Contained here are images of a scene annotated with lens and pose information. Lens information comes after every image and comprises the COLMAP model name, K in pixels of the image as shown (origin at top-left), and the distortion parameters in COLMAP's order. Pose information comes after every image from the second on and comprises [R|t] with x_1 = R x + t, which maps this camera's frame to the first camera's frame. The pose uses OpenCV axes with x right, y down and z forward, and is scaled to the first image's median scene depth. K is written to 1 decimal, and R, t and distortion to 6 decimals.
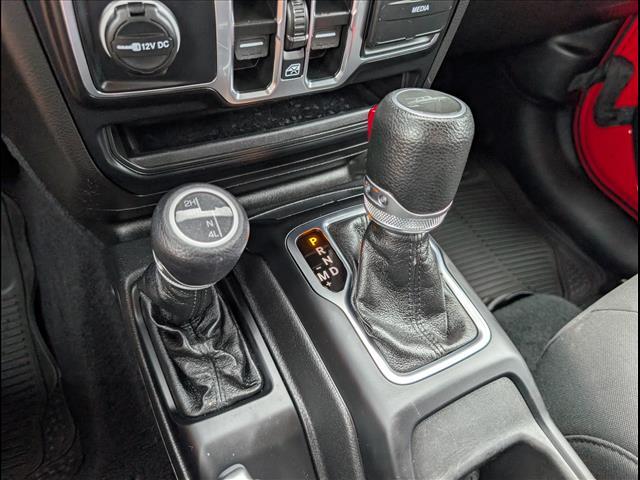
lens RADIAL K [[483.6, 0, 320.0], [0, 483.6, 240.0], [0, 0, 1]] dist [-0.006580, -0.004535]
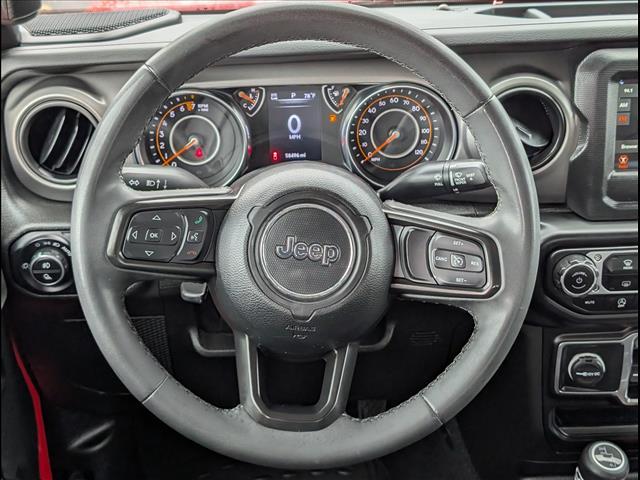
lens RADIAL K [[969.1, 0, 319.4], [0, 969.1, 227.0], [0, 0, 1]] dist [0.018015, -0.022784]
pose [[0.904549, 0.040365, -0.424456, 0.296527], [-0.217580, 0.899830, -0.378108, 0.741835], [0.366676, 0.434370, 0.822722, -2.686917]]
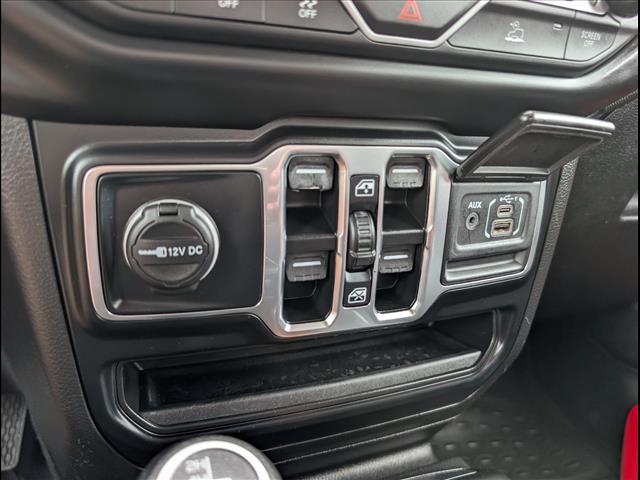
lens RADIAL K [[483.6, 0, 320.0], [0, 483.6, 240.0], [0, 0, 1]] dist [-0.006580, -0.004535]
pose [[0.991613, -0.047543, -0.120184, -0.017567], [-0.027419, 0.831336, -0.555093, 0.017905], [0.126304, 0.553733, 0.823060, 0.290093]]
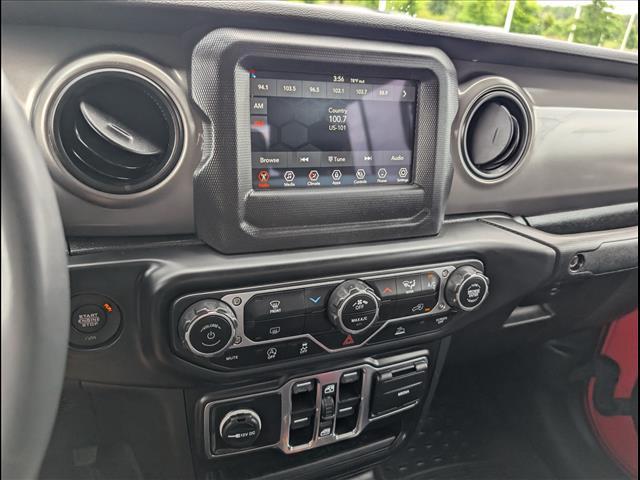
lens RADIAL K [[483.6, 0, 320.0], [0, 483.6, 240.0], [0, 0, 1]] dist [-0.006580, -0.004535]
pose [[0.994566, -0.018444, -0.102461, 0.107025], [-0.030677, 0.888565, -0.457724, -0.184993], [0.099486, 0.458380, 0.883170, -0.756841]]
